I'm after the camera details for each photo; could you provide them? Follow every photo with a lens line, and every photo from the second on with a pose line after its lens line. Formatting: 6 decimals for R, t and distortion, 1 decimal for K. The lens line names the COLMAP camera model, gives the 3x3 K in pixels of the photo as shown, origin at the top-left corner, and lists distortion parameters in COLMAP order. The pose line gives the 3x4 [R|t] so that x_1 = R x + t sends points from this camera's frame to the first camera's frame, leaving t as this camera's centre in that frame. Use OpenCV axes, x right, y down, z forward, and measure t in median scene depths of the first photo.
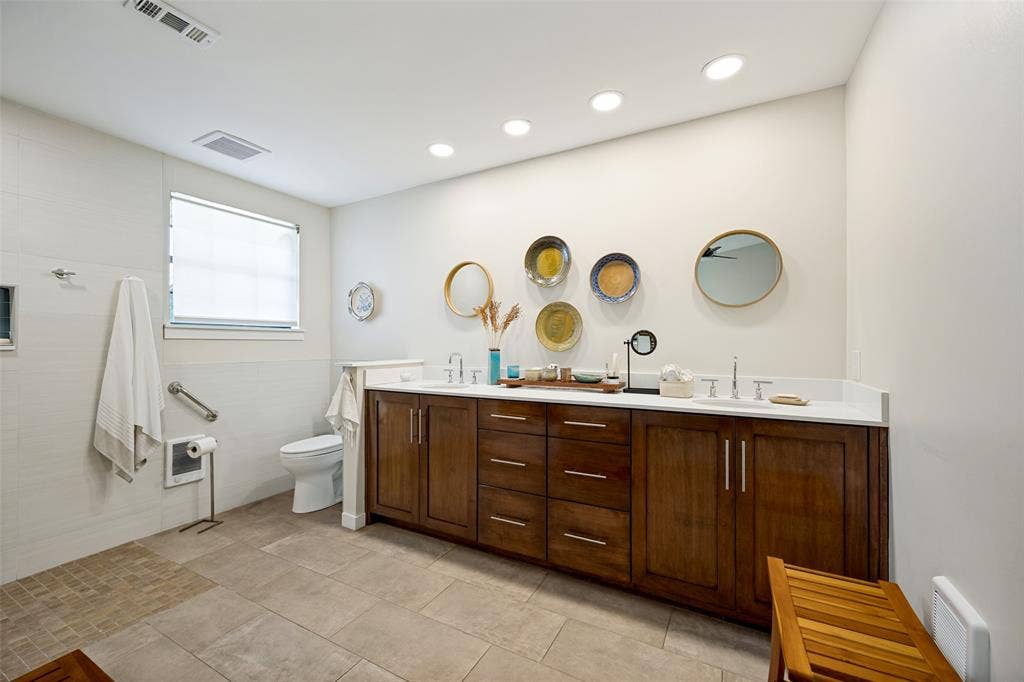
lens RADIAL K [[396.7, 0, 513.7], [0, 396.7, 345.1], [0, 0, 1]] dist [0.002094, 0.000187]
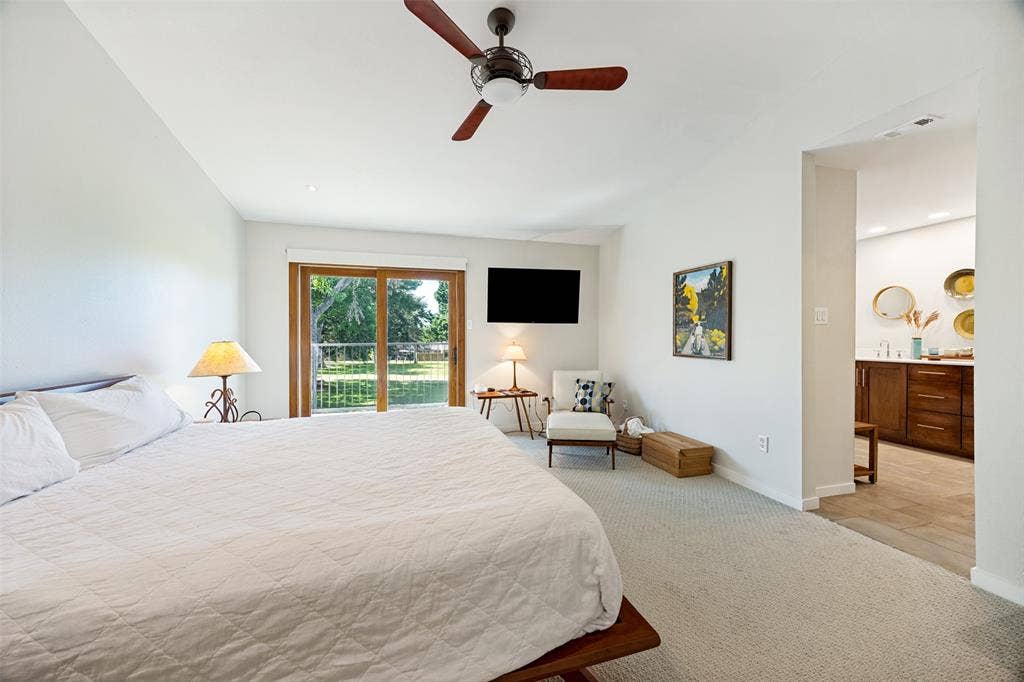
lens RADIAL K [[396.7, 0, 509.6], [0, 396.7, 339.2], [0, 0, 1]] dist [0.002094, 0.000187]
pose [[0.692370, 0.000442, -0.721543, -0.028824], [0.005698, 0.999965, 0.006080, -0.005600], [0.721520, -0.008321, 0.692343, -1.459031]]
